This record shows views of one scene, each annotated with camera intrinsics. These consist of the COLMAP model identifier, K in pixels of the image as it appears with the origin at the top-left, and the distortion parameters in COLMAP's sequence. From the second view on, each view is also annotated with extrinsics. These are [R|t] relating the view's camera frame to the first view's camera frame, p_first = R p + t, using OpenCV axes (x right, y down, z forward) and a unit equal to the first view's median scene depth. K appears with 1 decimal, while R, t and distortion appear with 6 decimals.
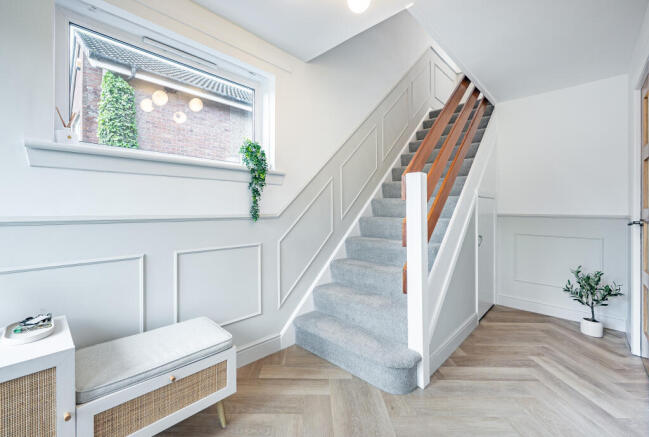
lens RADIAL K [[268.4, 0, 326.2], [0, 268.4, 209.1], [0, 0, 1]] dist [0.002911, -0.000553]
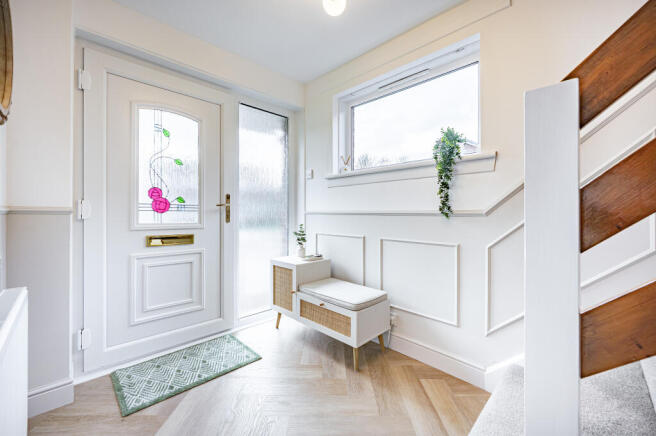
lens RADIAL K [[273.2, 0, 326.9], [0, 273.2, 214.2], [0, 0, 1]] dist [-0.000692, 0.000736]
pose [[-0.038100, 0.002576, -0.999271, 0.742082], [-0.002807, 0.999992, 0.002685, 0.034906], [0.999270, 0.002907, -0.038092, 0.705686]]
